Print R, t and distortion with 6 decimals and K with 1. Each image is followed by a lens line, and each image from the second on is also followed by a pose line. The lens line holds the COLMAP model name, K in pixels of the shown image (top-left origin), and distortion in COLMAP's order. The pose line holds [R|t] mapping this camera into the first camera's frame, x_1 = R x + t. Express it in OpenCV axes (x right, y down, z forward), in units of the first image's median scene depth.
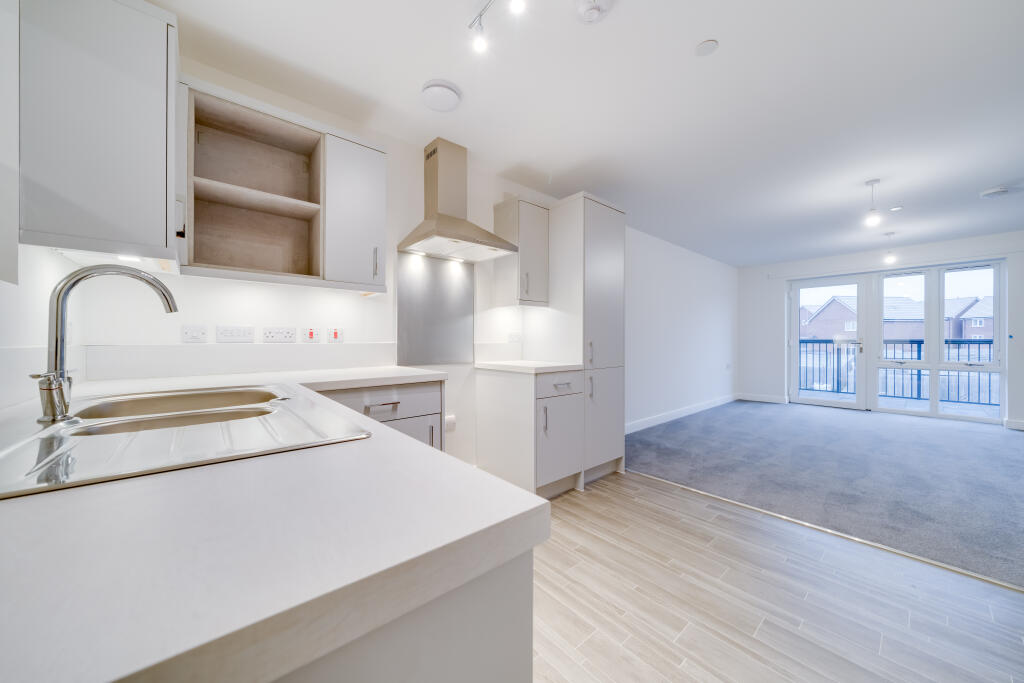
lens RADIAL K [[356.4, 0, 528.7], [0, 356.4, 340.3], [0, 0, 1]] dist [0.009106, -0.000345]
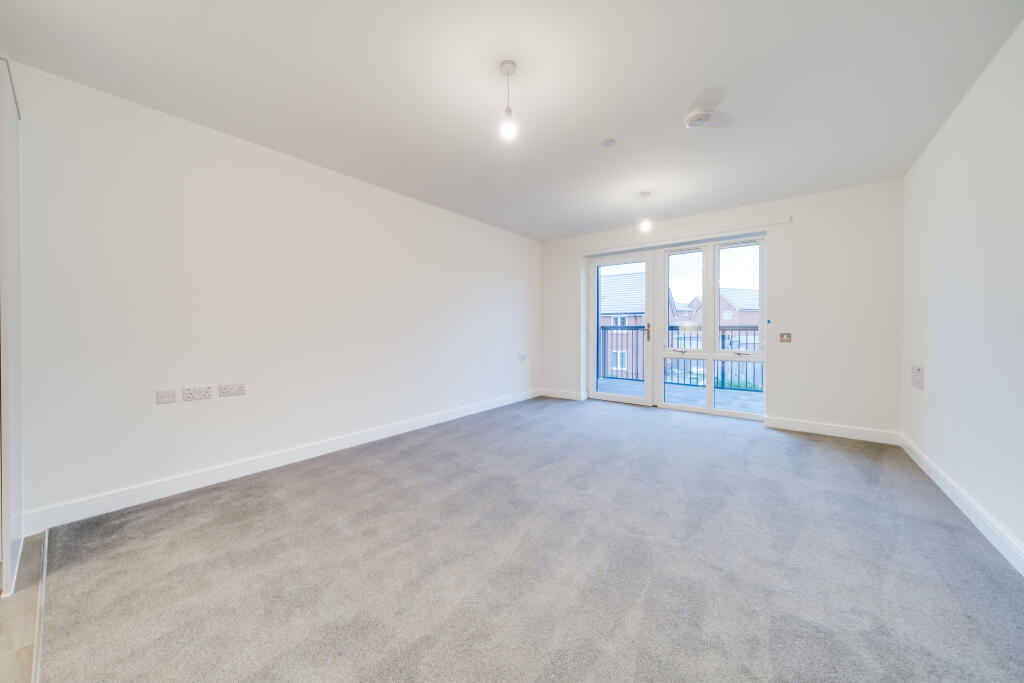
lens RADIAL K [[356.4, 0, 526.6], [0, 356.4, 328.3], [0, 0, 1]] dist [0.009106, -0.000345]
pose [[0.981082, 0.002376, 0.193580, 0.521225], [-0.002967, 0.999992, 0.002766, 0.004132], [-0.193572, -0.003288, 0.981081, 0.234035]]
